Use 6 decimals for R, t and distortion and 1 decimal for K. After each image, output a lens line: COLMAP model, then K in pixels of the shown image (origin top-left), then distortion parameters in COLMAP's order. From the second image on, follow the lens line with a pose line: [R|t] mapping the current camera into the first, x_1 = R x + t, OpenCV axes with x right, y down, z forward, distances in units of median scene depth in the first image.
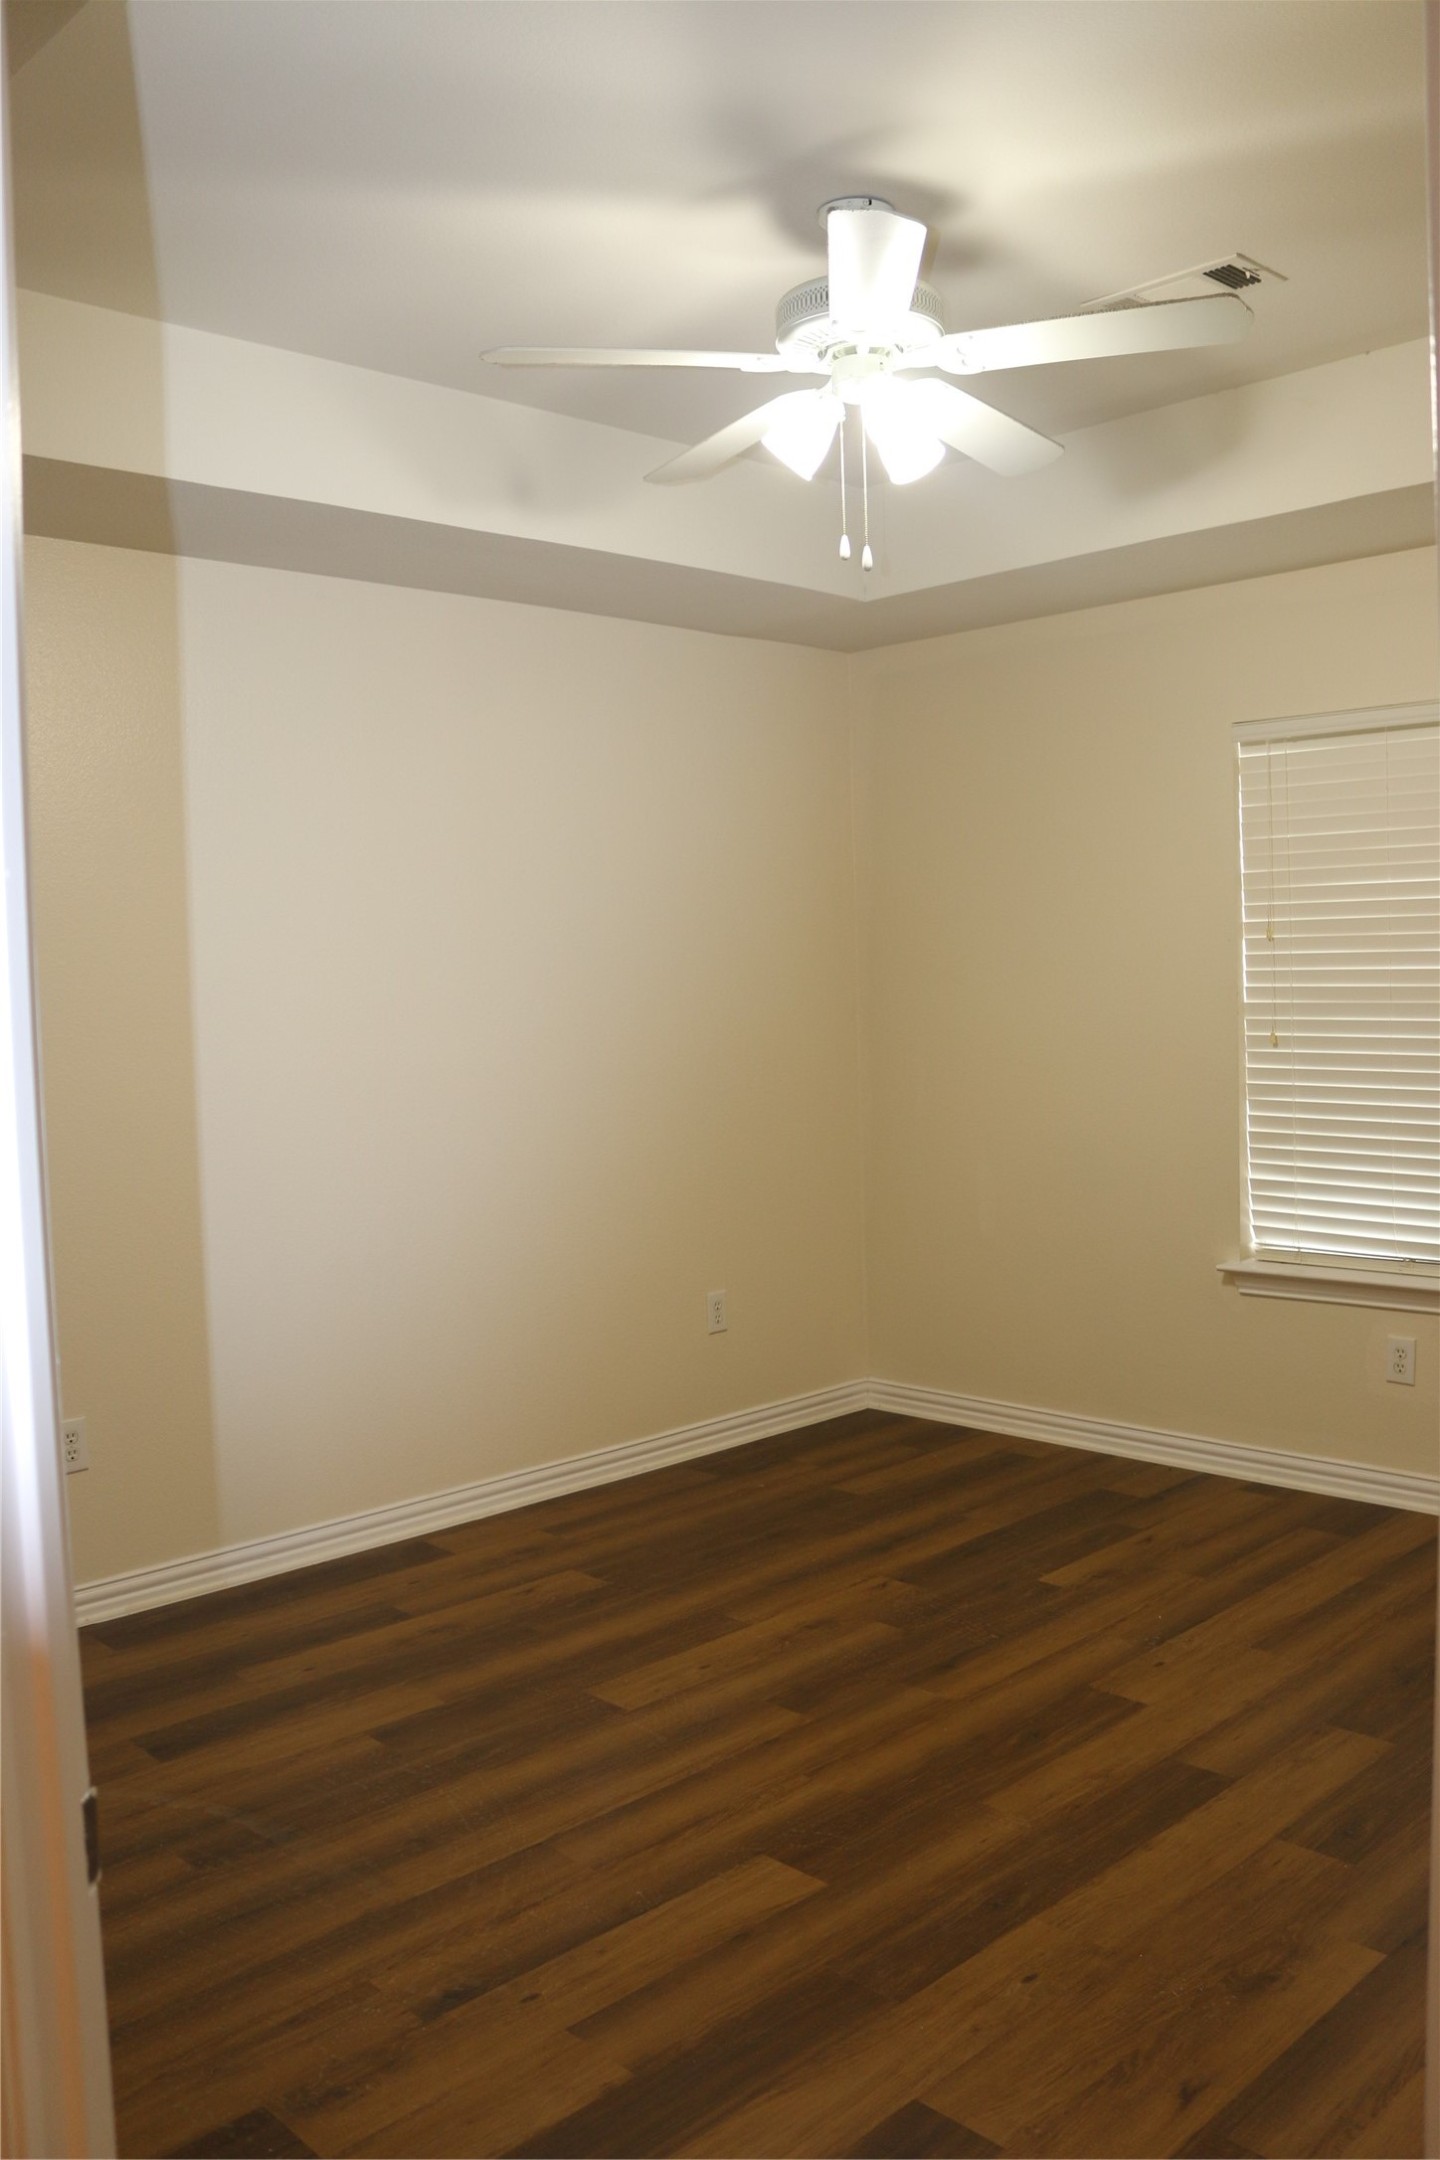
lens RADIAL K [[1784.7, 0, 732.3], [0, 1784.7, 1090.4], [0, 0, 1]] dist [-0.161599, 0.141198]
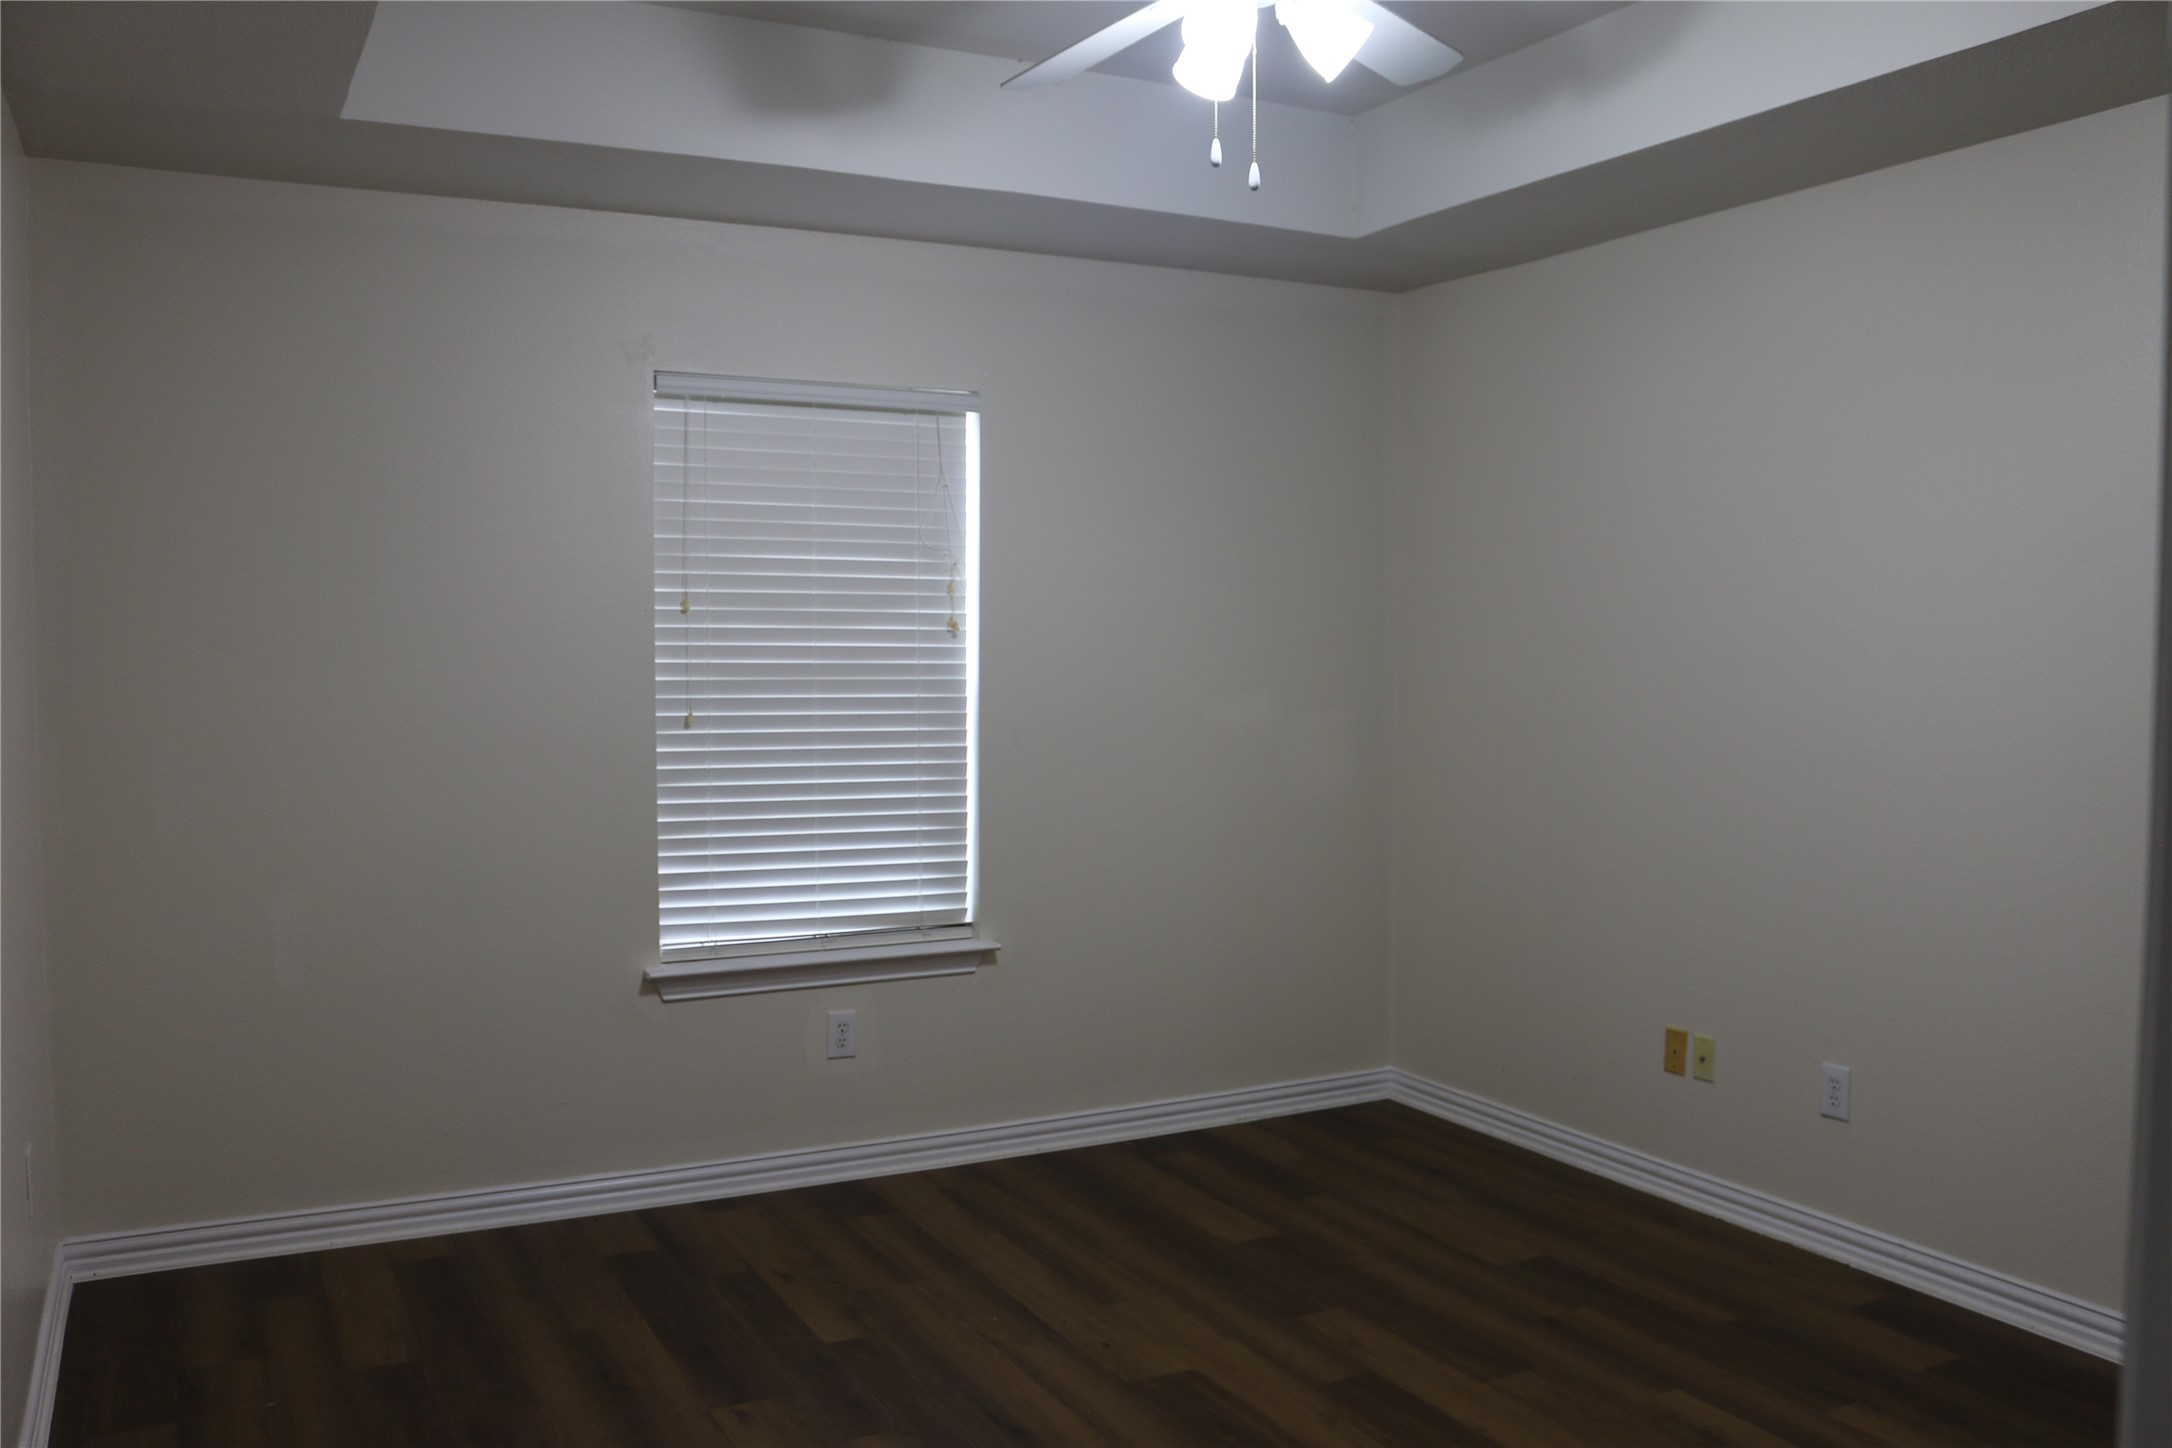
lens RADIAL K [[1794.6, 0, 1081.6], [0, 1794.6, 748.9], [0, 0, 1]] dist [-0.161599, 0.141198]
pose [[0.282068, -0.027394, 0.959003, -0.602472], [0.051400, 0.998588, 0.013407, -0.017844], [-0.958016, 0.045512, 0.283078, 0.611689]]
